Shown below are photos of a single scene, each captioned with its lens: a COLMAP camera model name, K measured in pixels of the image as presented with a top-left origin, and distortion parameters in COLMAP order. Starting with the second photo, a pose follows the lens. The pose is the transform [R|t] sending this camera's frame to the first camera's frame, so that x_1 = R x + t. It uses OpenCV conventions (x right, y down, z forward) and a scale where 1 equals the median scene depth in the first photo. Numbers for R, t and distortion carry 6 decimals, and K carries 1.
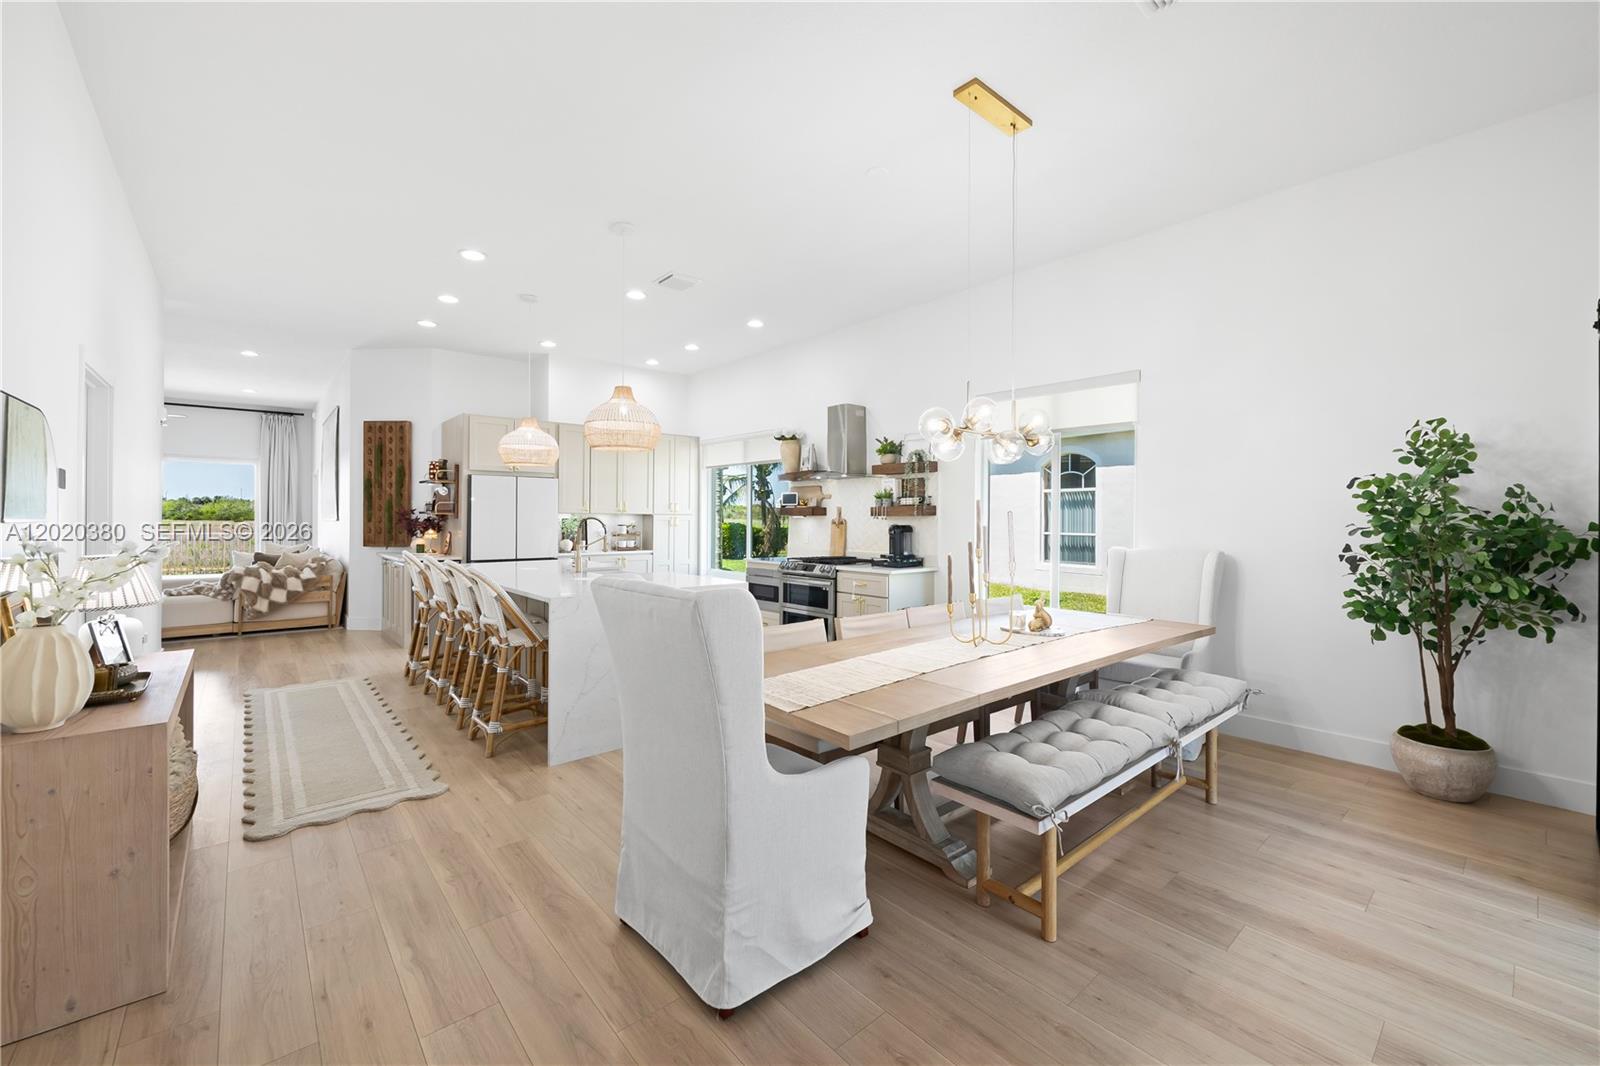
lens RADIAL K [[641.0, 0, 805.5], [0, 641.0, 514.3], [0, 0, 1]] dist [-0.000423, -0.000616]
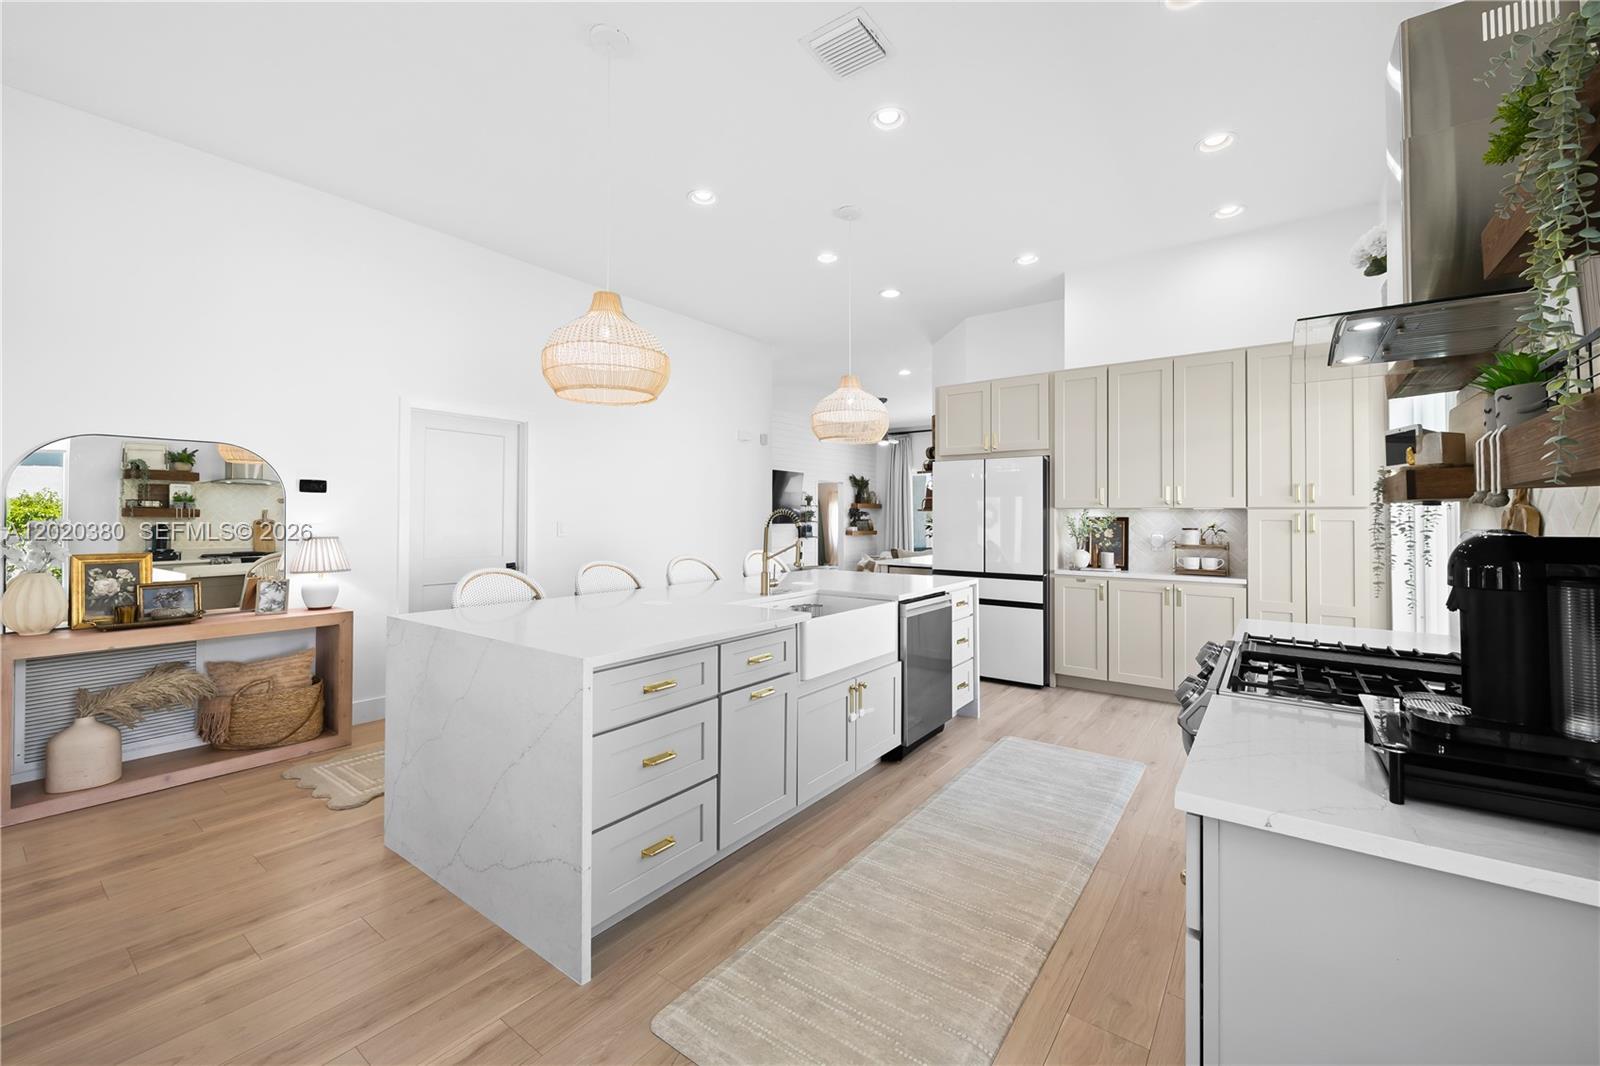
lens RADIAL K [[641.0, 0, 803.5], [0, 641.0, 507.1], [0, 0, 1]] dist [-0.000423, -0.000616]
pose [[0.209665, -0.022229, -0.977521, 0.216163], [0.003443, 0.999752, -0.021996, 0.011134], [0.977767, 0.001246, 0.209689, 0.654588]]
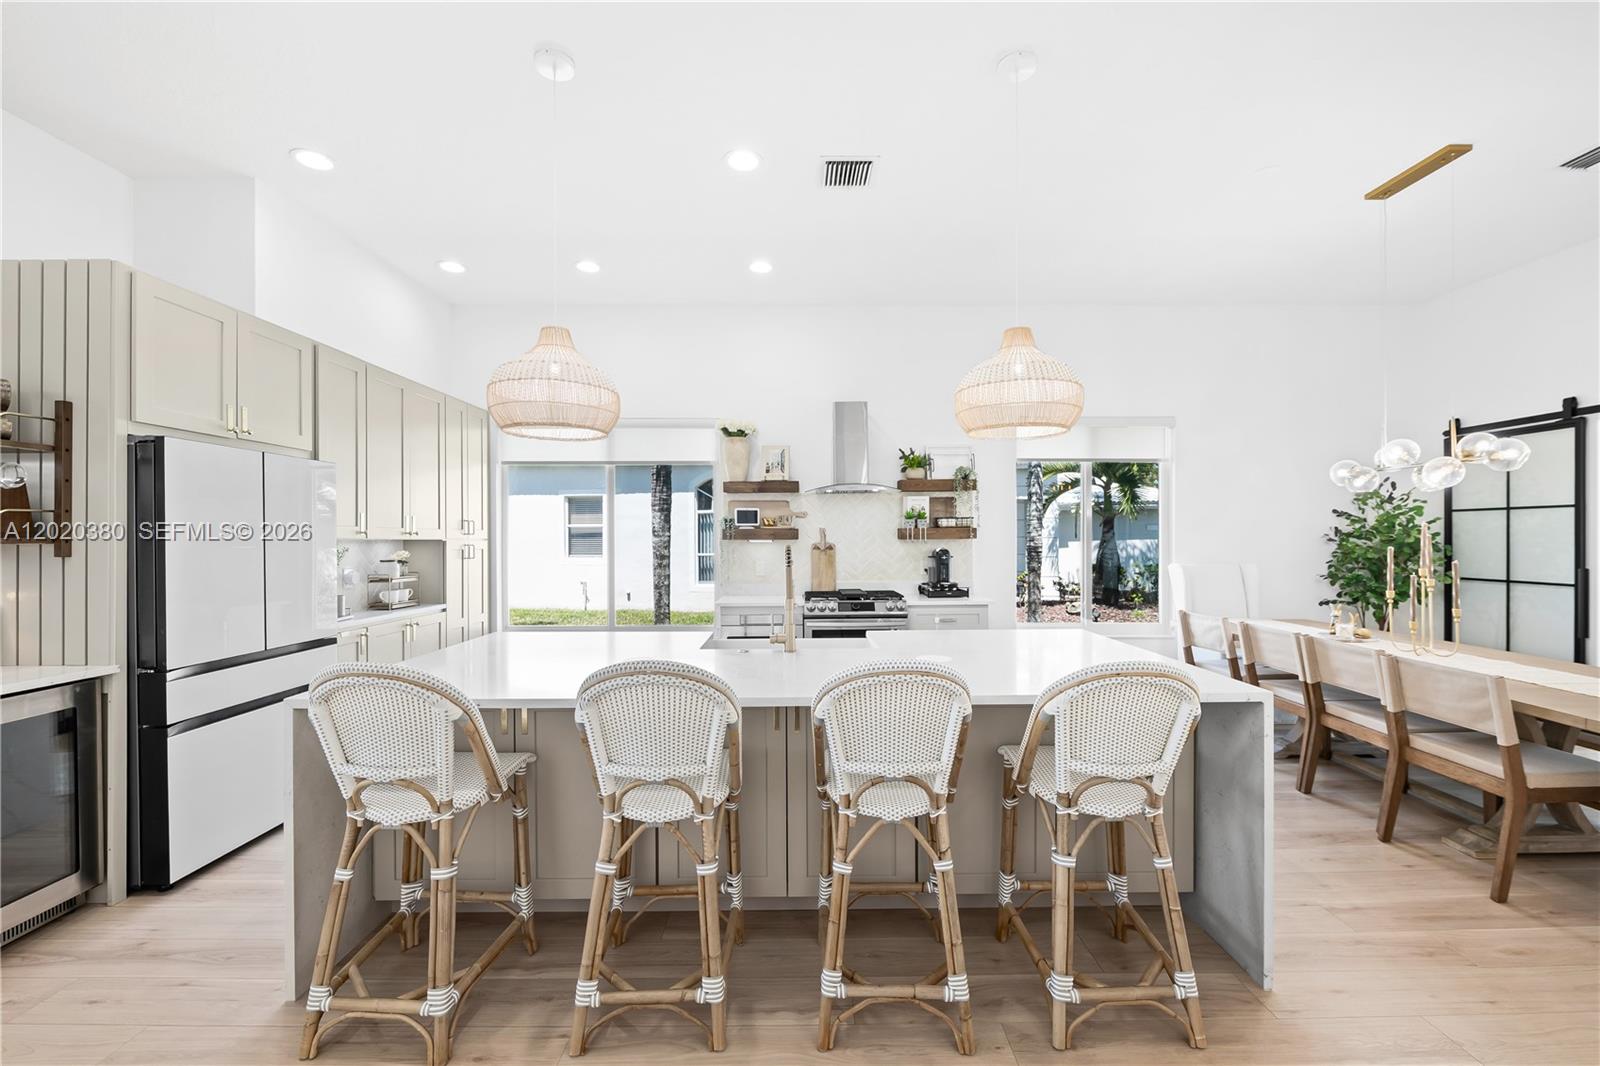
lens RADIAL K [[641.0, 0, 811.2], [0, 641.0, 538.9], [0, 0, 1]] dist [-0.000423, -0.000616]
pose [[0.650304, -0.009240, 0.759618, -0.539787], [0.003594, 0.999952, 0.009087, -0.005155], [-0.759666, -0.003180, 0.650306, 0.468052]]
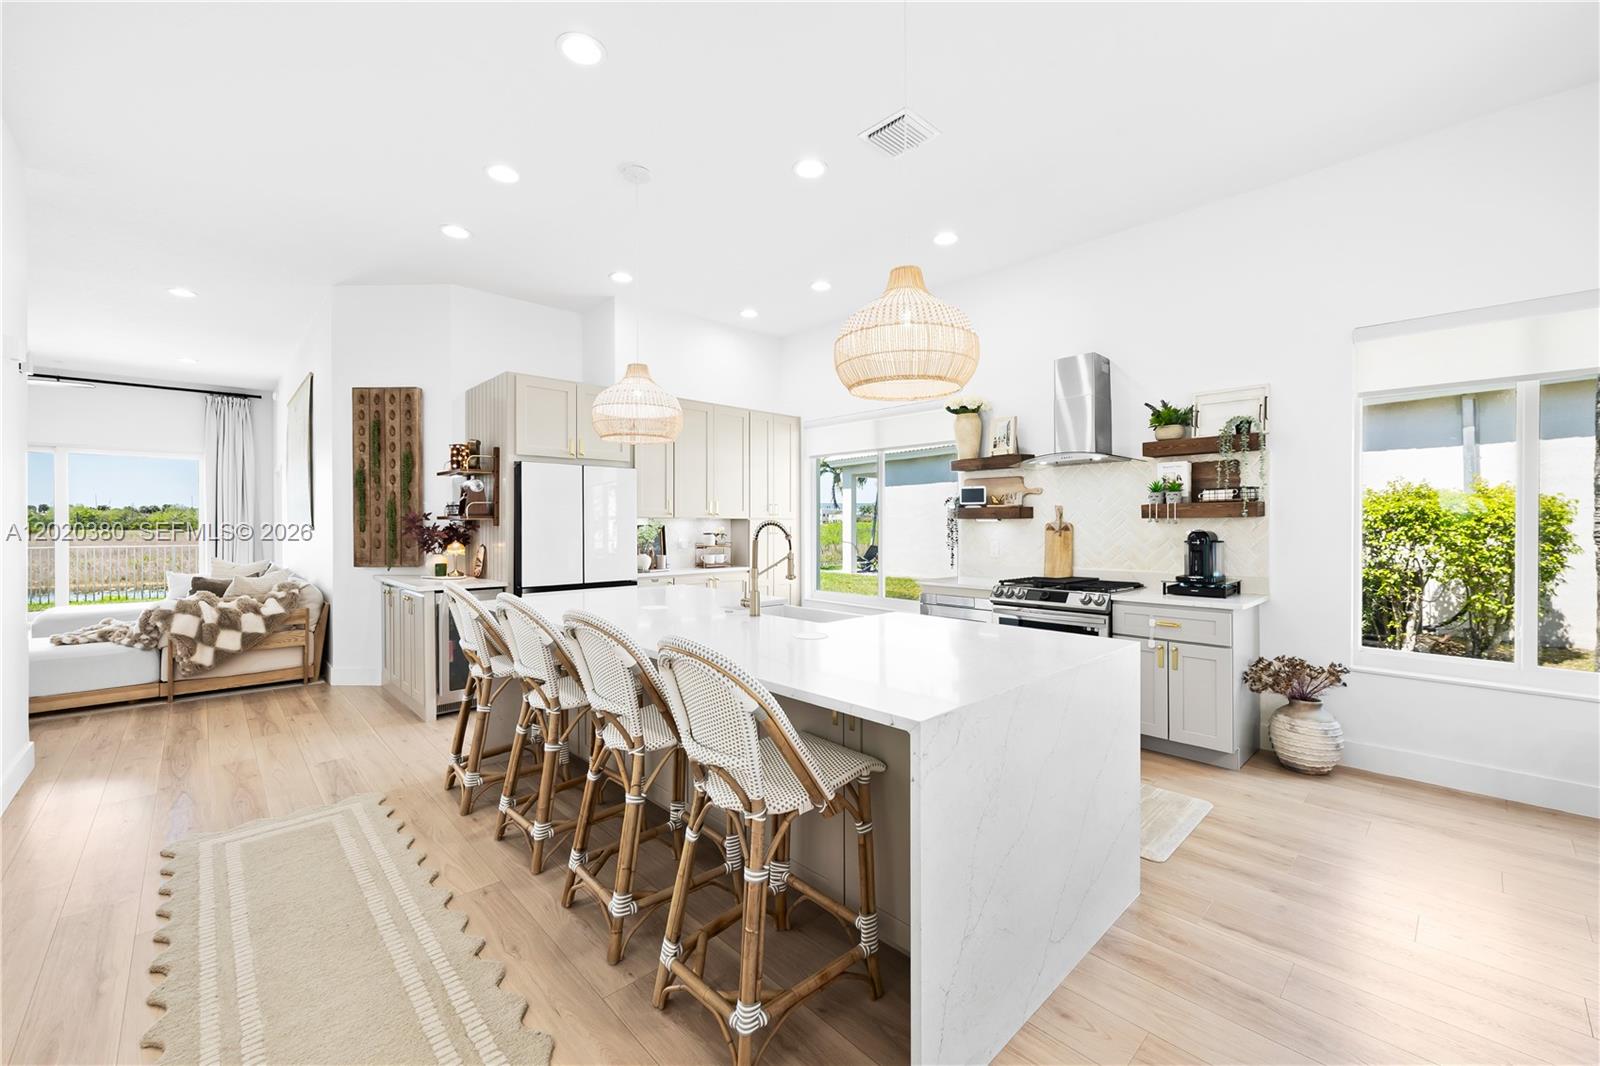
lens RADIAL K [[641.0, 0, 805.5], [0, 641.0, 524.1], [0, 0, 1]] dist [-0.000423, -0.000616]
pose [[0.999131, -0.006414, 0.041185, -0.240989], [0.006157, 0.999961, 0.006373, 0.002262], [-0.041224, -0.006114, 0.999131, 0.299721]]
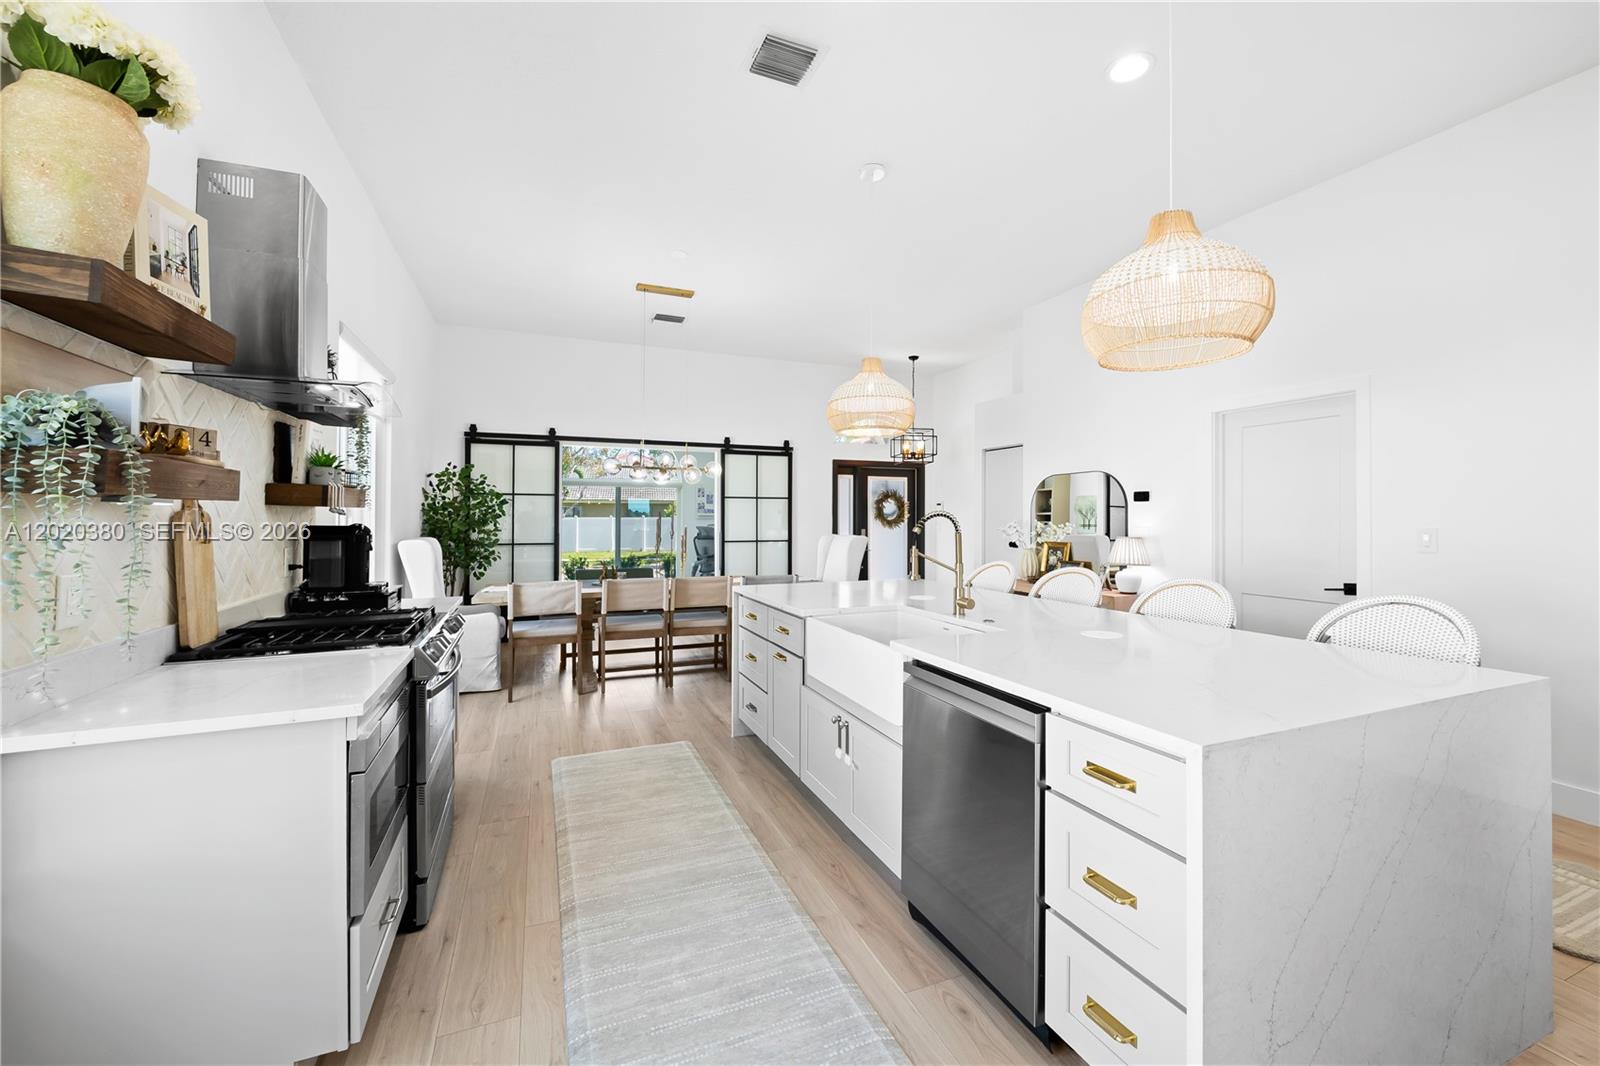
lens RADIAL K [[641.0, 0, 812.4], [0, 641.0, 519.8], [0, 0, 1]] dist [-0.000423, -0.000616]
pose [[-0.949783, -0.007473, 0.312820, -0.297786], [-0.007961, 0.999968, -0.000283, 0.007783], [-0.312808, -0.002759, -0.949812, 1.130936]]
